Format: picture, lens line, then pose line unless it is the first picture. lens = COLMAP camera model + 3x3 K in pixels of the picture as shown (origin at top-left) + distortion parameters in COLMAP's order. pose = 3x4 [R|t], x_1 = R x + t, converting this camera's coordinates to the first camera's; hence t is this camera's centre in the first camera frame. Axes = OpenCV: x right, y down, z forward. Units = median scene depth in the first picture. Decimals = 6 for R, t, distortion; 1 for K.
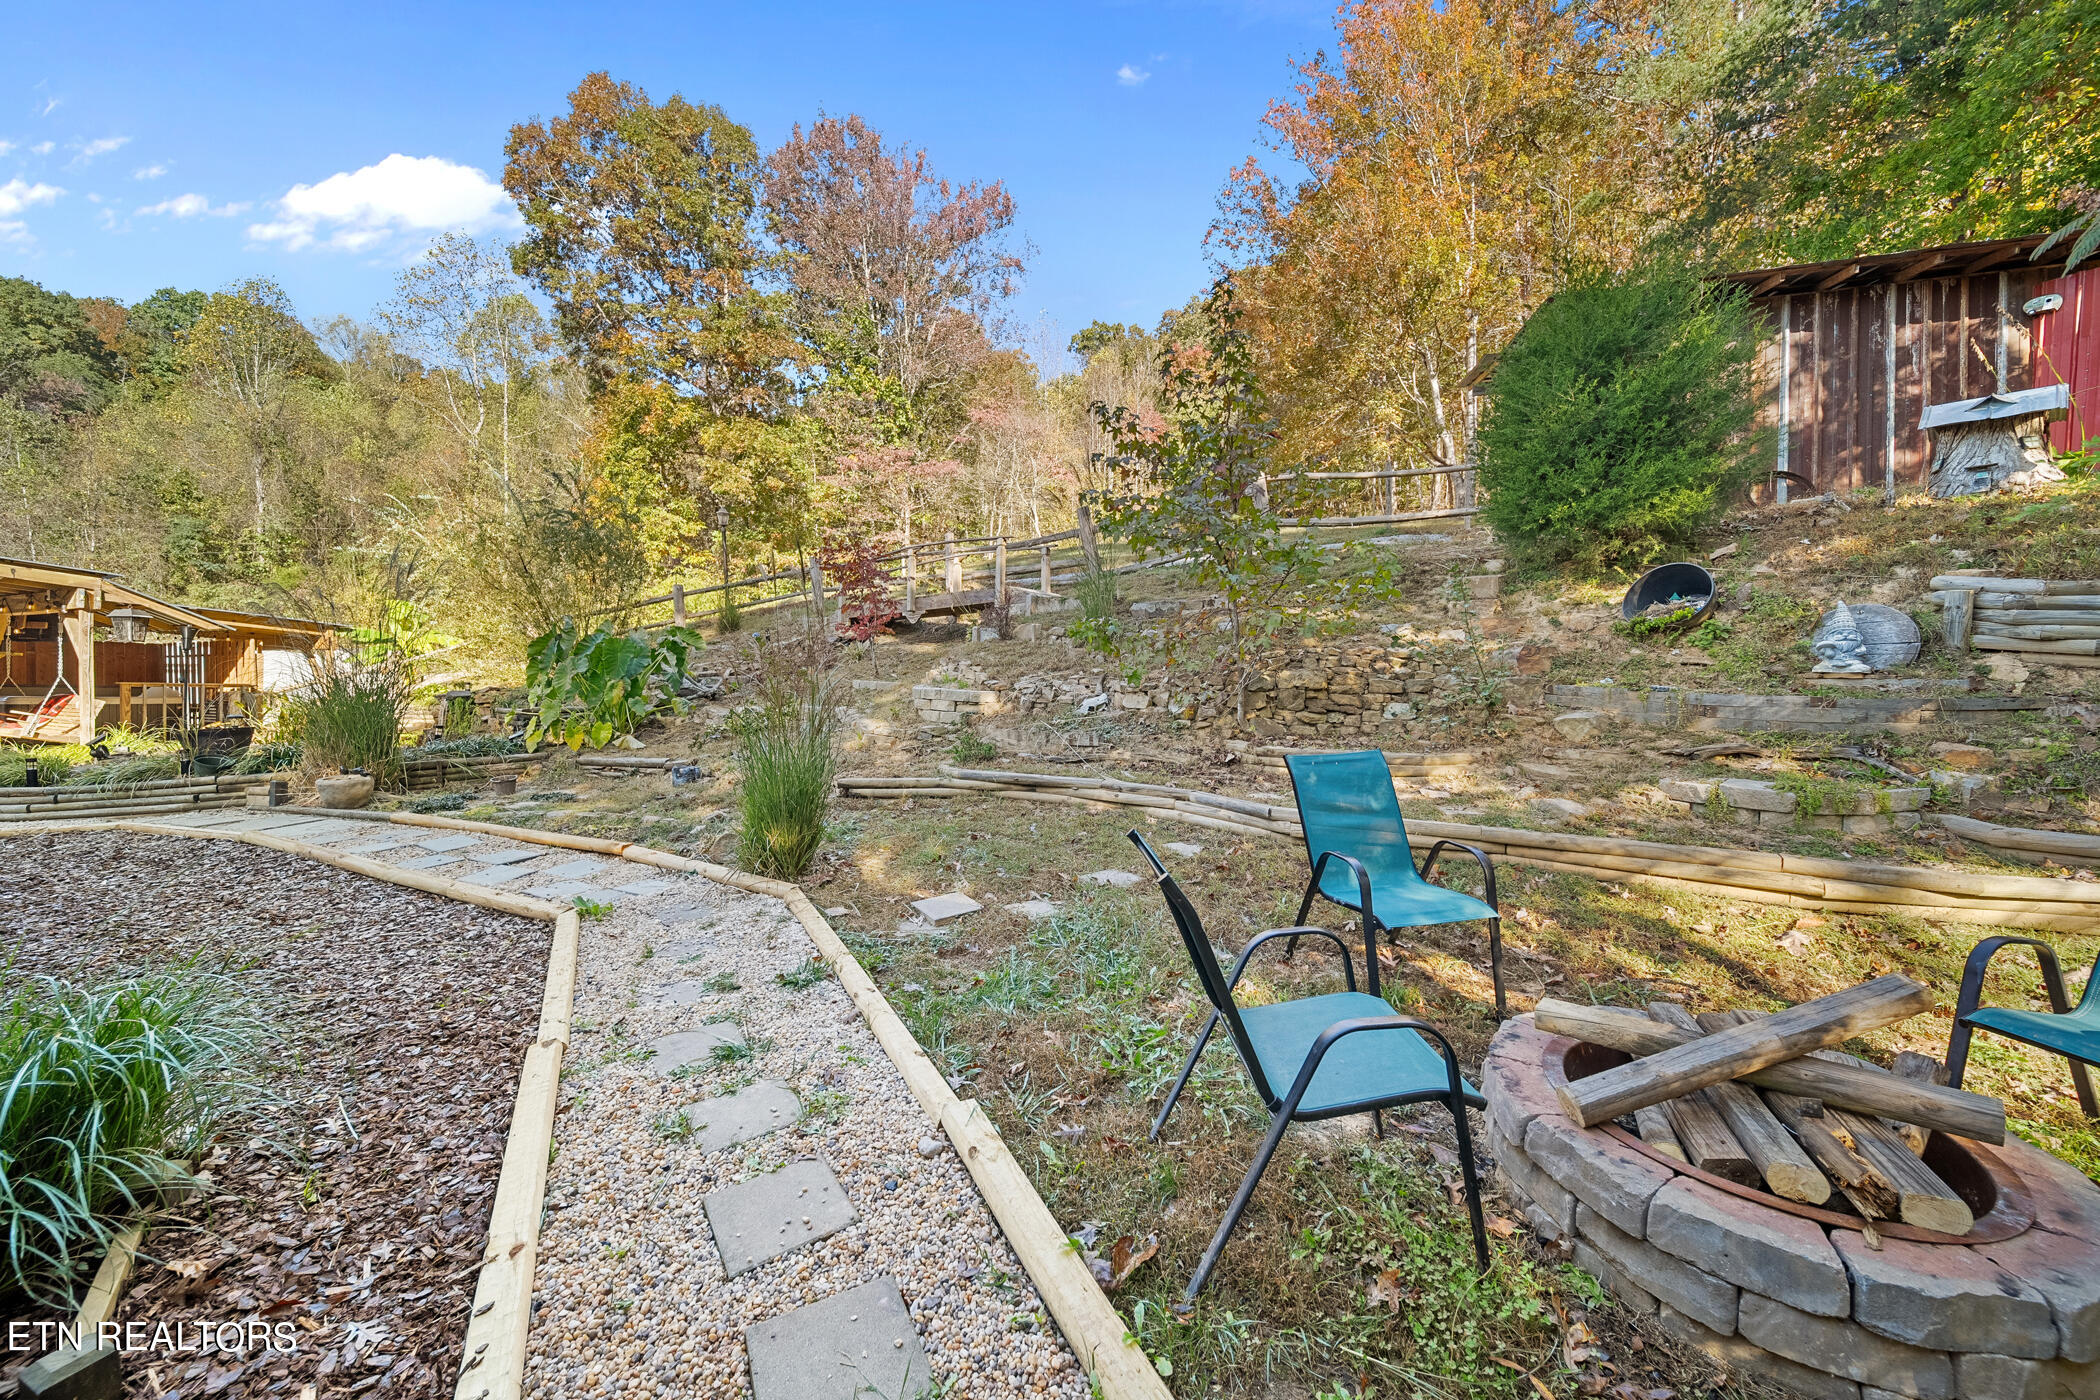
lens RADIAL K [[742.7, 0, 1050.9], [0, 742.7, 705.2], [0, 0, 1]] dist [-0.004187, -0.000270]
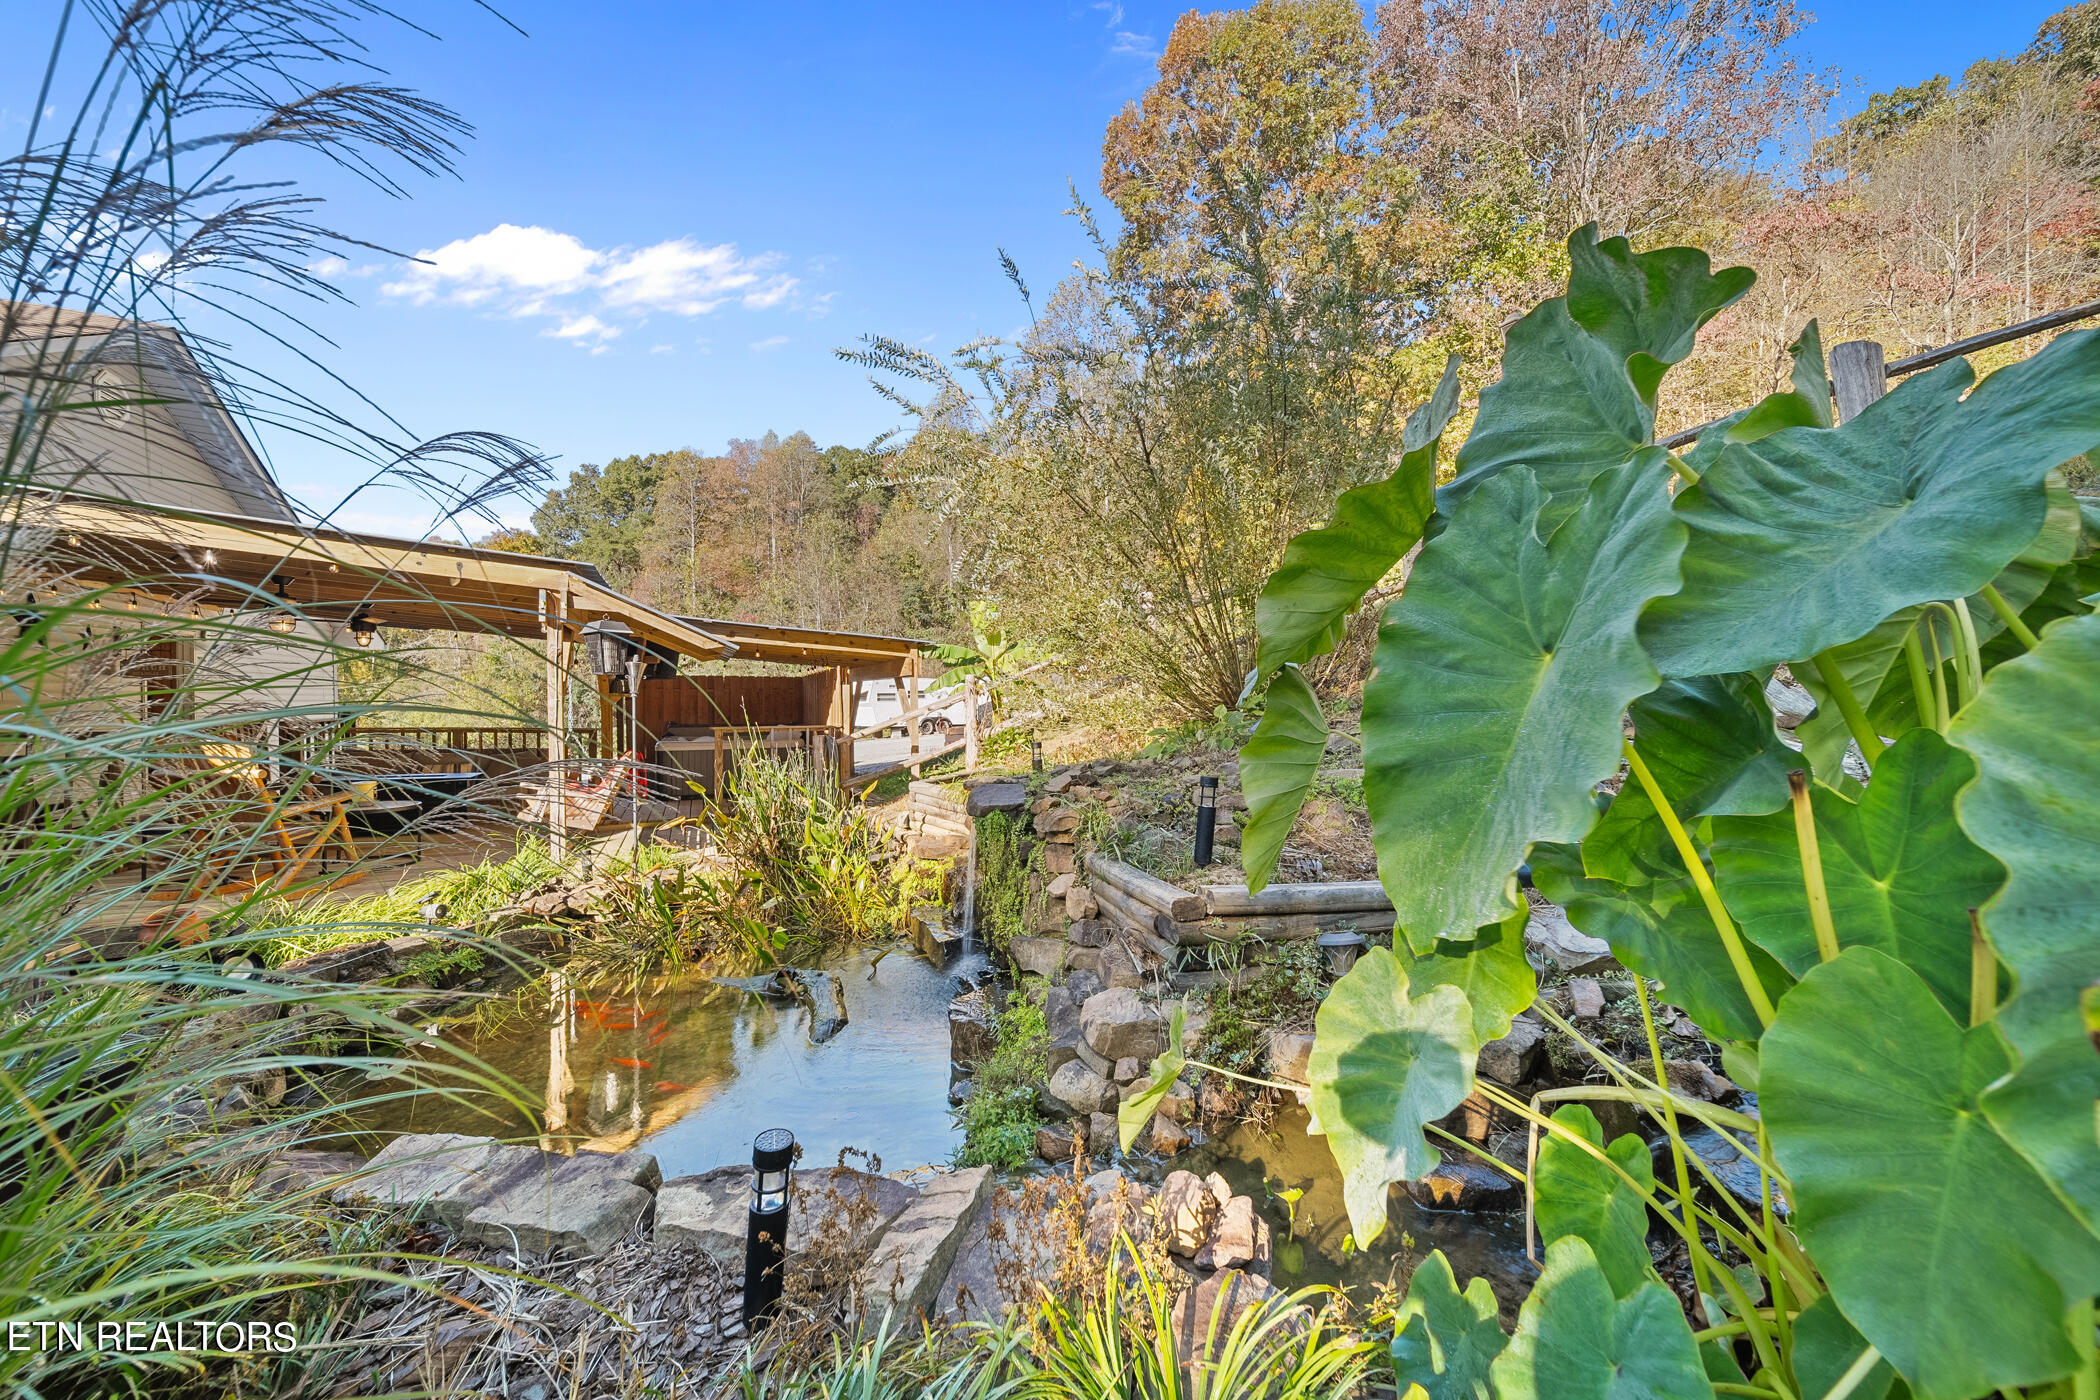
lens RADIAL K [[742.7, 0, 1050.9], [0, 742.7, 705.2], [0, 0, 1]] dist [-0.004187, -0.000270]
pose [[0.758643, -0.011606, -0.651403, -0.389225], [0.002867, 0.999891, -0.014475, -0.034464], [0.651500, 0.009114, 0.758594, 0.525220]]
